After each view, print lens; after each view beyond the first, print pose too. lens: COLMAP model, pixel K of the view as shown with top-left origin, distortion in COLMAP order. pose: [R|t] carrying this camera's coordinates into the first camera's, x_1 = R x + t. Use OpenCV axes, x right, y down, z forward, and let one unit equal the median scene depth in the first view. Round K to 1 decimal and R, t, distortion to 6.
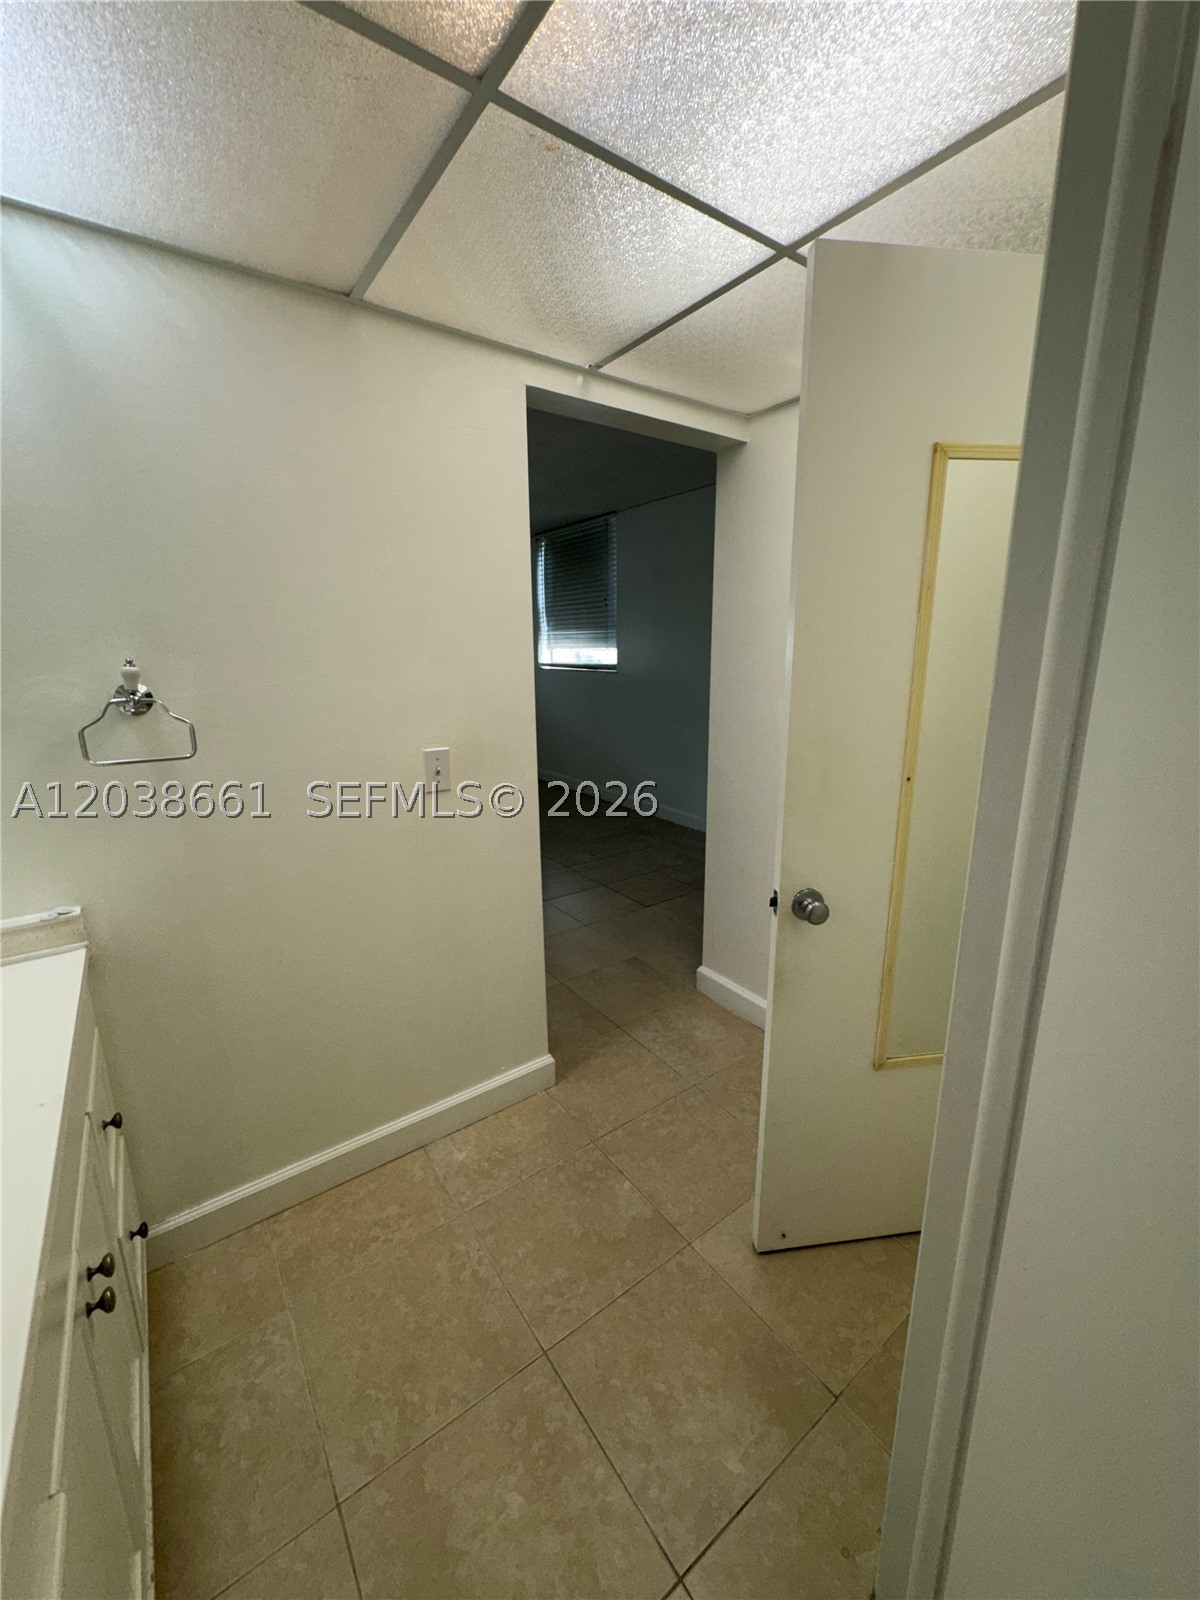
lens RADIAL K [[637.2, 0, 603.7], [0, 637.2, 800.1], [0, 0, 1]] dist [-0.004477, 0.000606]
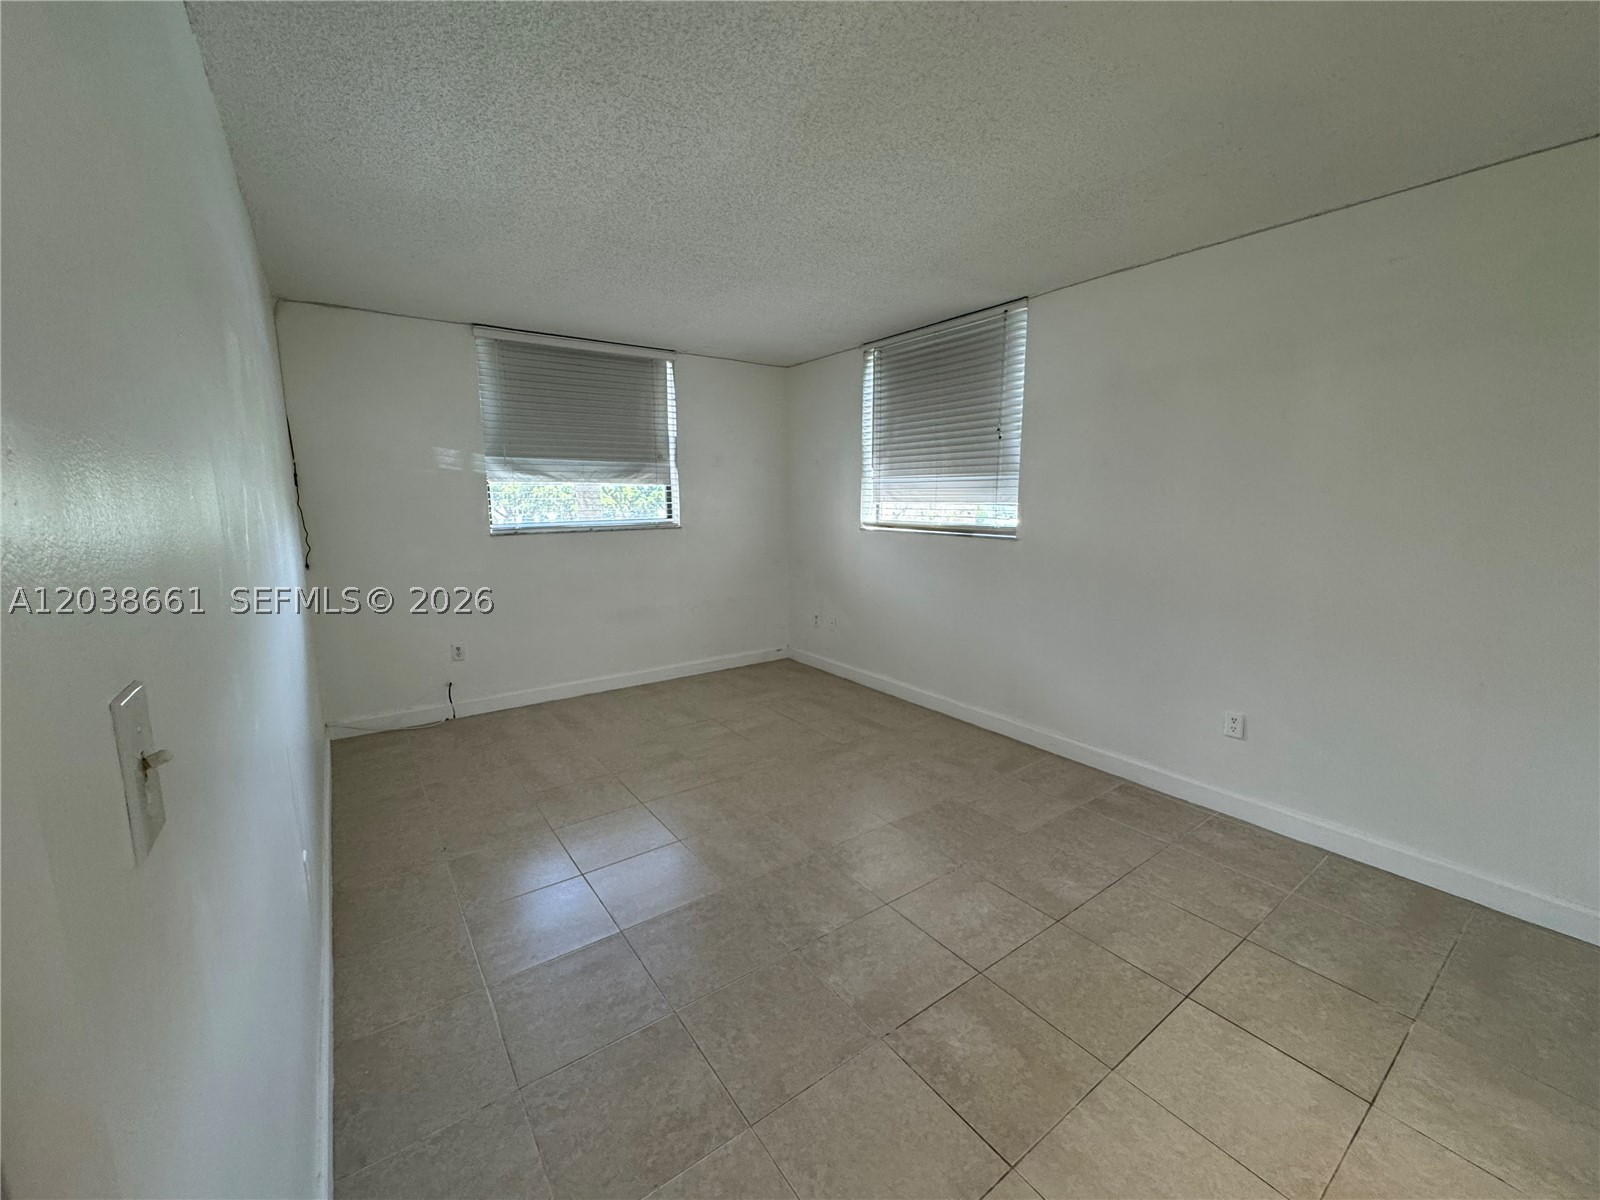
lens RADIAL K [[637.2, 0, 798.3], [0, 637.2, 593.6], [0, 0, 1]] dist [-0.004477, 0.000606]
pose [[0.999986, 0.003149, -0.004335, -0.191585], [-0.003510, 0.996293, -0.085951, -0.082958], [0.004048, 0.085965, 0.996290, 0.331852]]
